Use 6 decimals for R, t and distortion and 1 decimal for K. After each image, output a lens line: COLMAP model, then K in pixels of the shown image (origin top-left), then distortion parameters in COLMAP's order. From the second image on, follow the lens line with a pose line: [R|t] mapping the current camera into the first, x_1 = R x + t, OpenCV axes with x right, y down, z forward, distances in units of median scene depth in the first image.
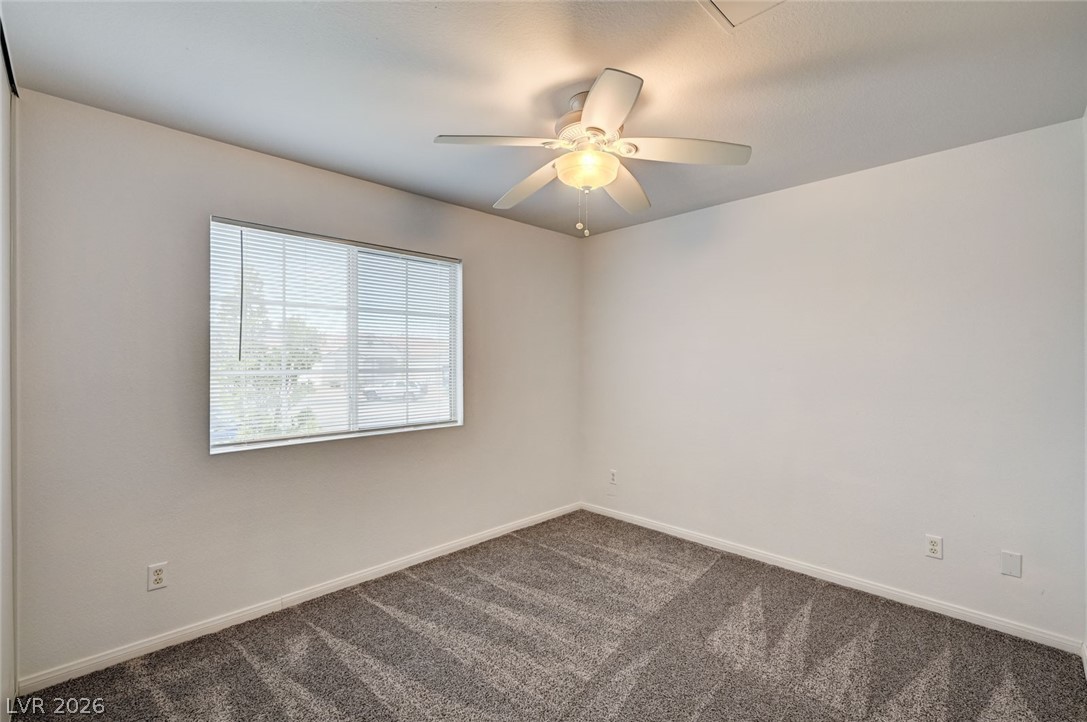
lens RADIAL K [[474.6, 0, 543.5], [0, 474.6, 361.0], [0, 0, 1]] dist [0.000385, 0.000317]
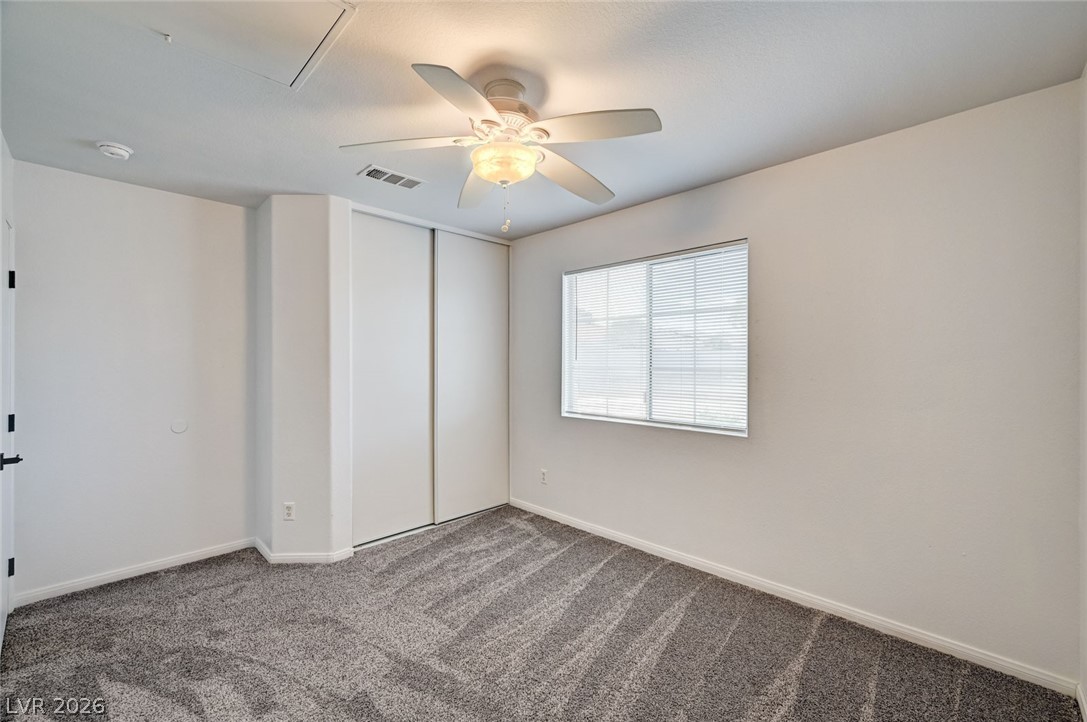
lens RADIAL K [[455.9, 0, 549.5], [0, 455.9, 360.0], [0, 0, 1]] dist [0.000731, 0.000054]
pose [[0.014888, -0.001236, -0.999888, 0.682361], [-0.001394, 0.999998, -0.001257, 0.001960], [0.999888, 0.001413, 0.014886, 0.706953]]
